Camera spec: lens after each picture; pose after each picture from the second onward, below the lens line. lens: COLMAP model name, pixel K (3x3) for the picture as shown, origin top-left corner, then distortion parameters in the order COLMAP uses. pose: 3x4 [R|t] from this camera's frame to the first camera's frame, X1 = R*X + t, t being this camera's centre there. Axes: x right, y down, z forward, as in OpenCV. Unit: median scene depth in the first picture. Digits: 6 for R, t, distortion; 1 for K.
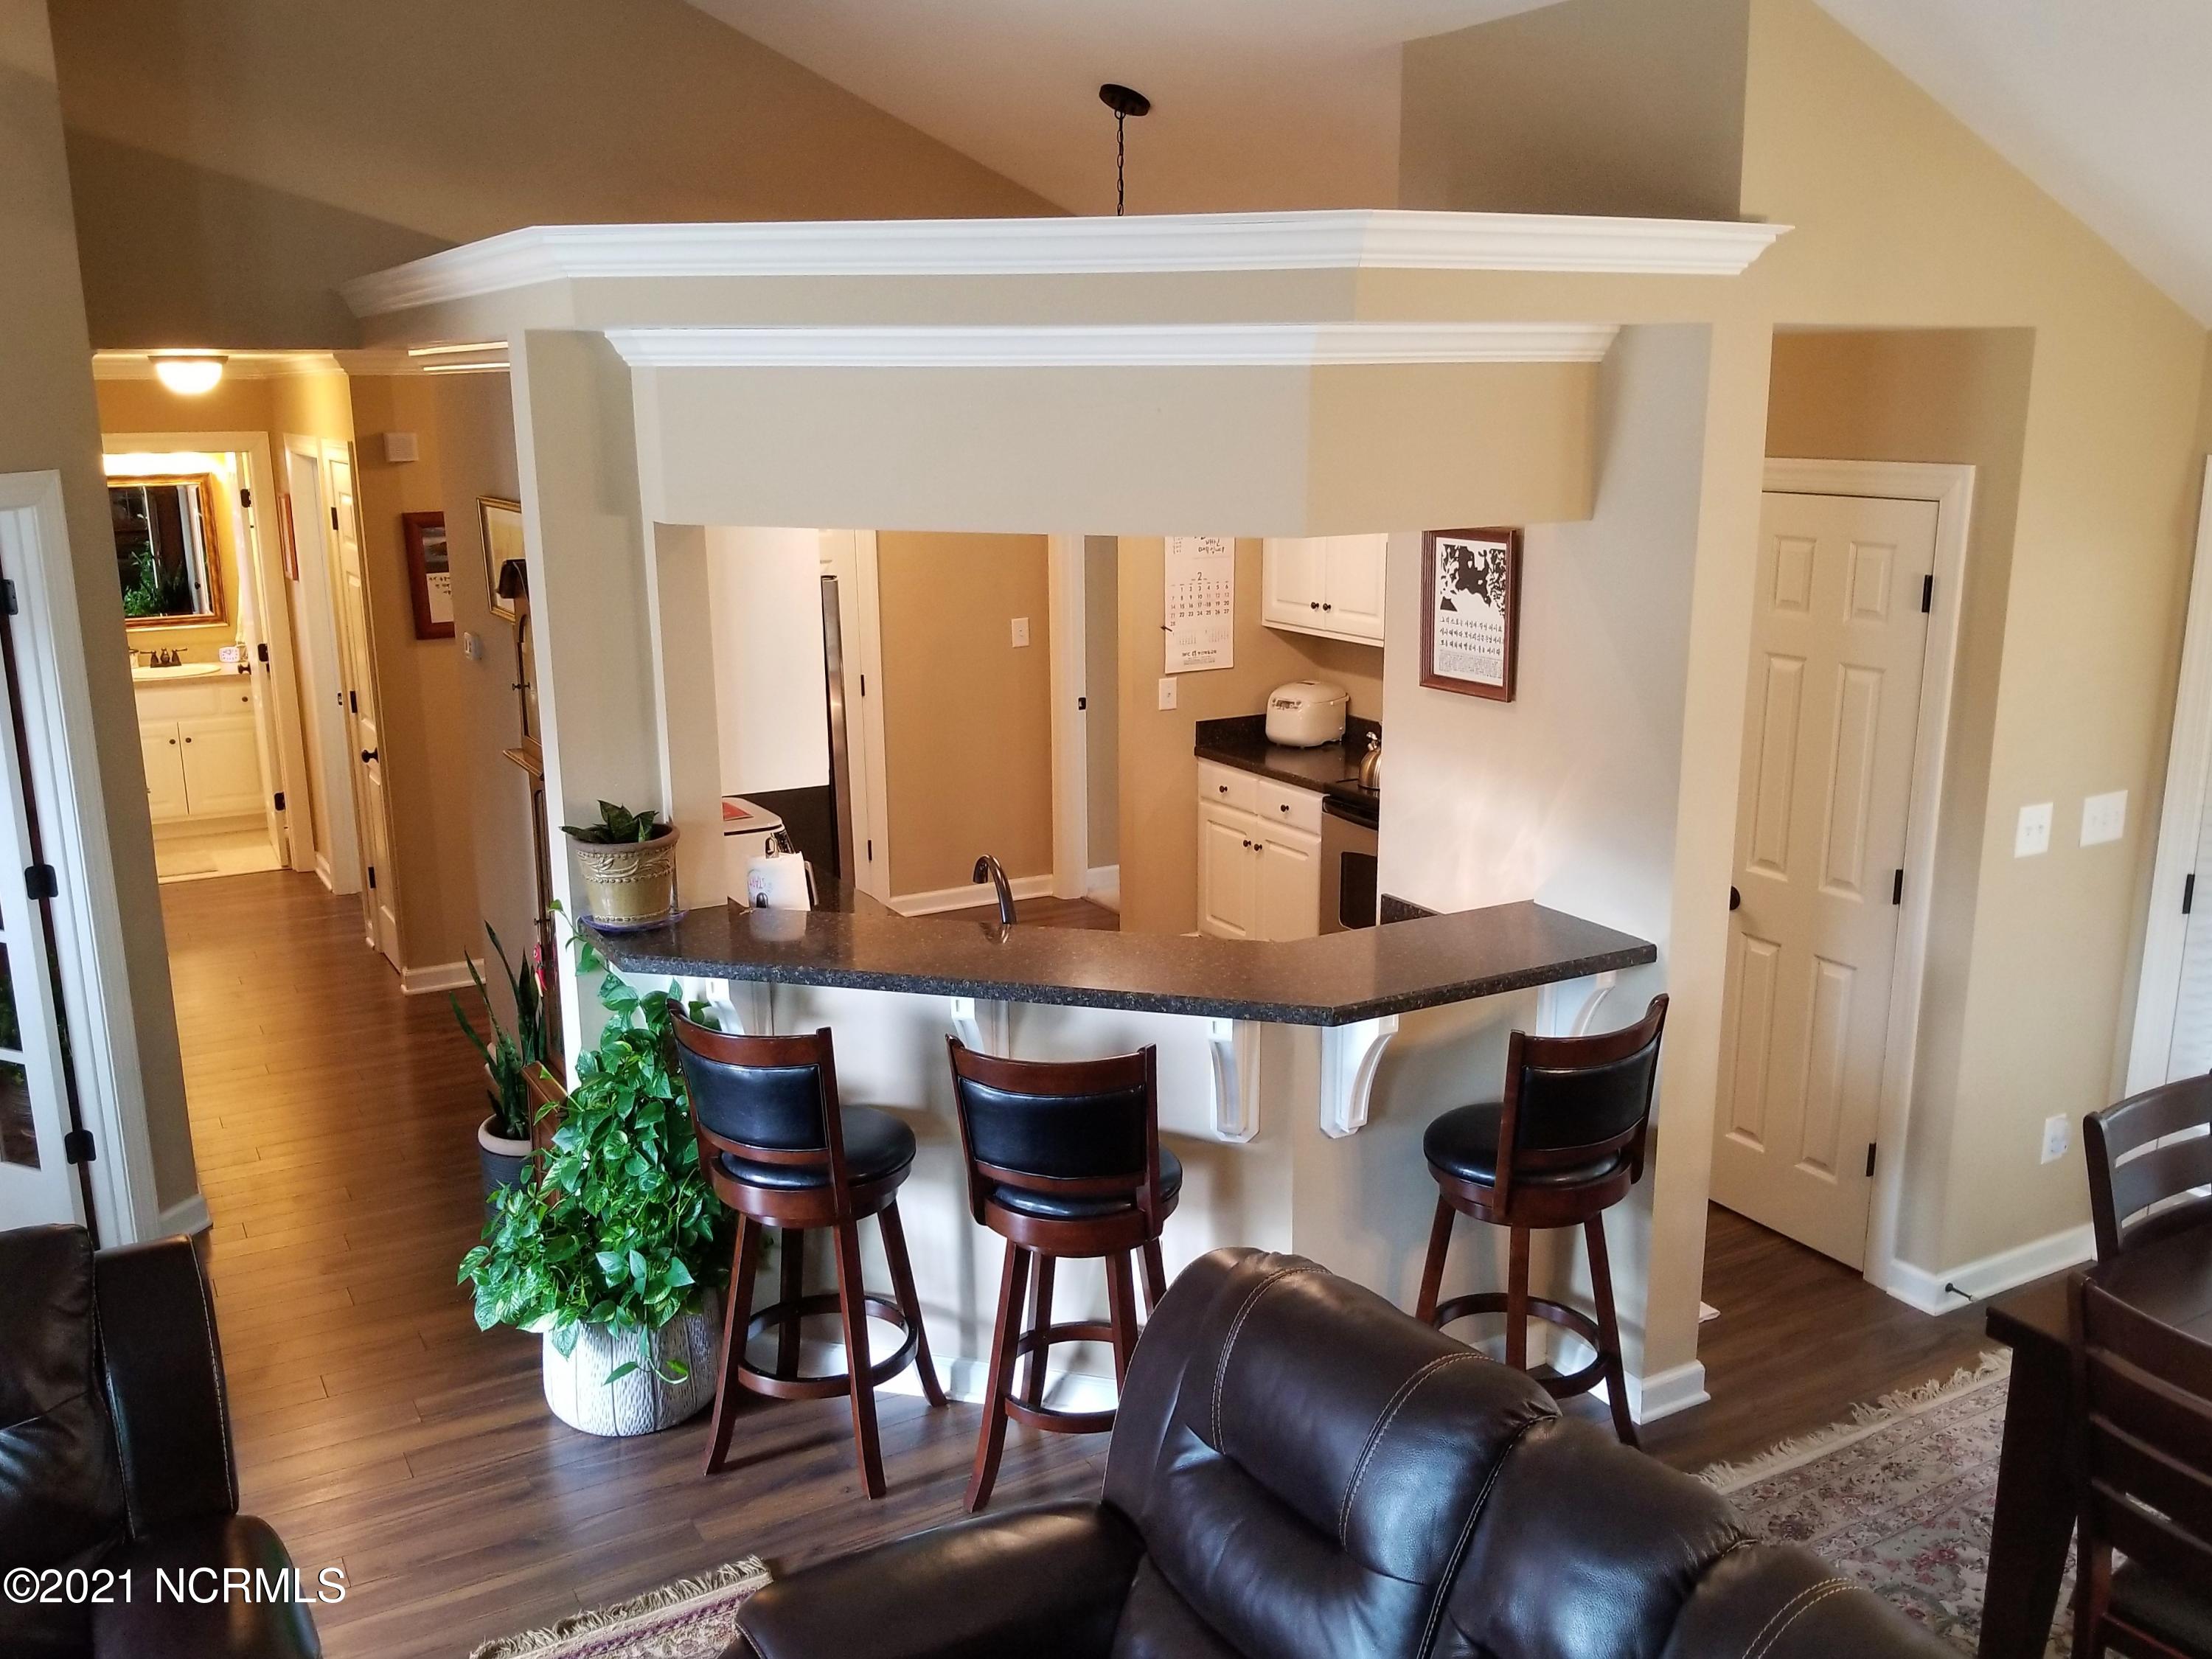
lens RADIAL K [[1810.2, 0, 1115.1], [0, 1810.2, 843.6], [0, 0, 1]] dist [0.050612, -0.091382]
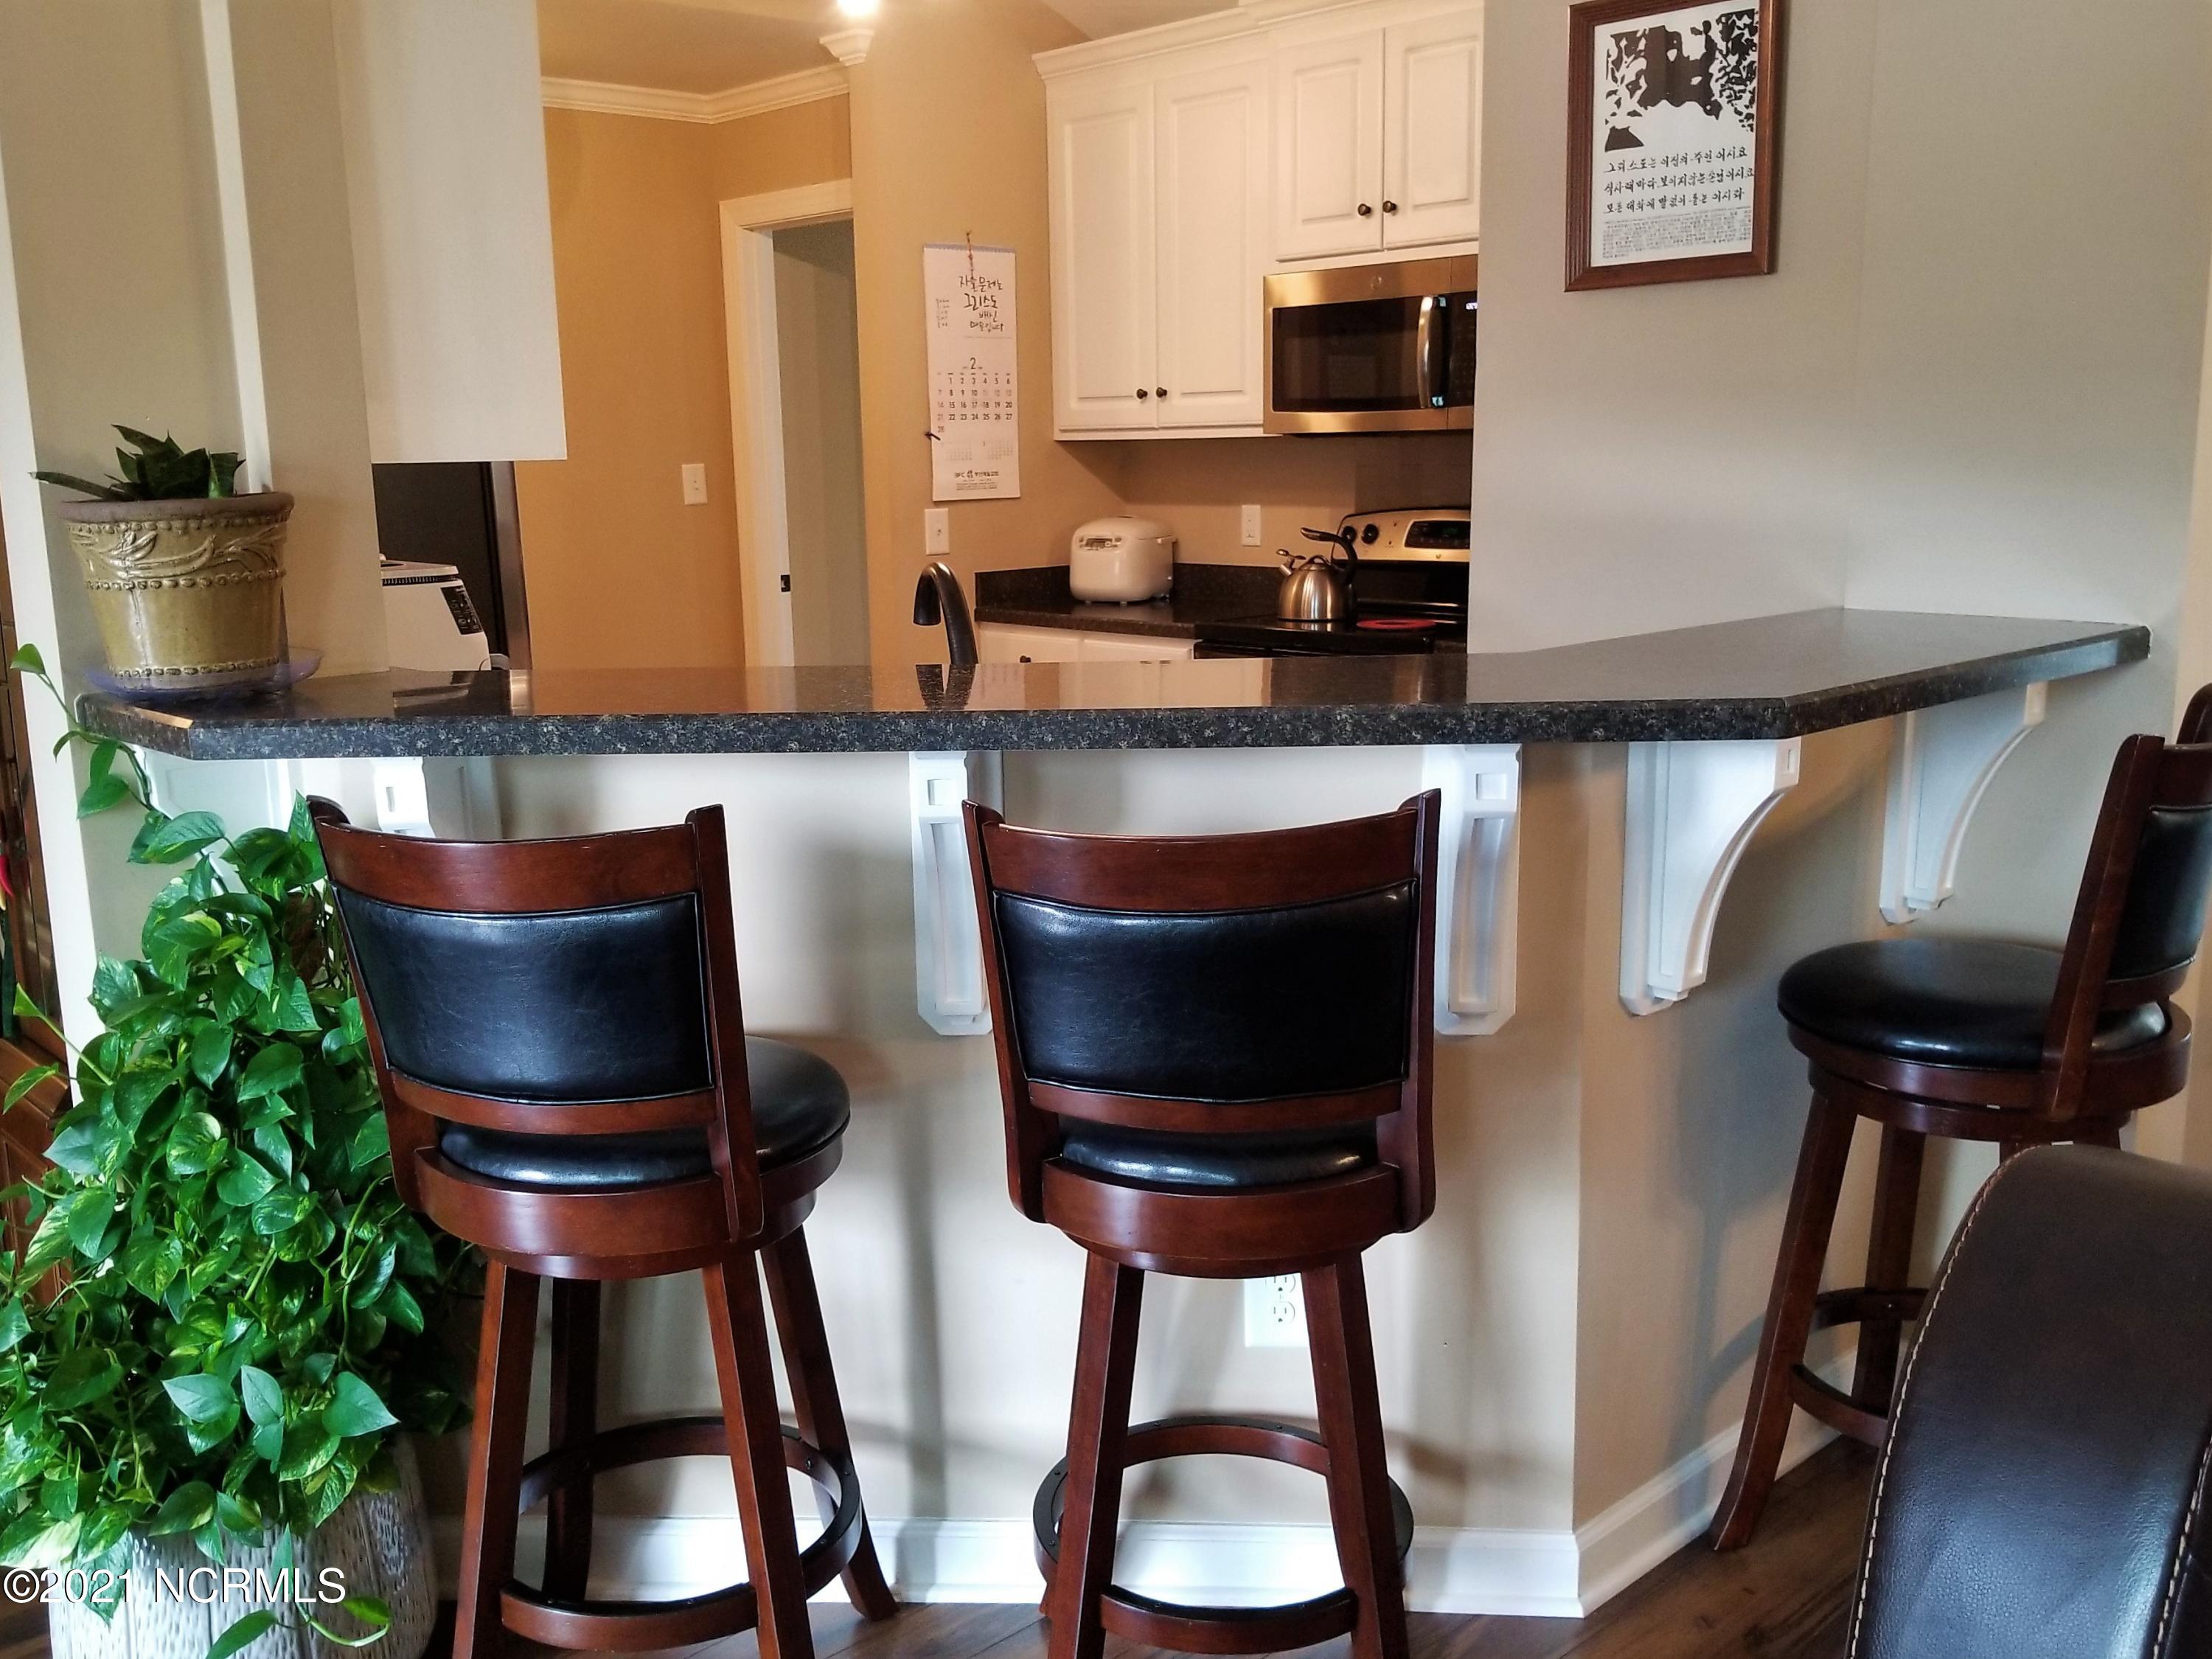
lens RADIAL K [[2012.4, 0, 1060.8], [0, 2012.4, 827.1], [0, 0, 1]] dist [-0.004887, 0.000000]
pose [[0.980855, -0.055554, 0.186646, -0.144928], [0.062139, 0.997628, -0.029614, 0.110845], [-0.184558, 0.040645, 0.981981, 0.440156]]
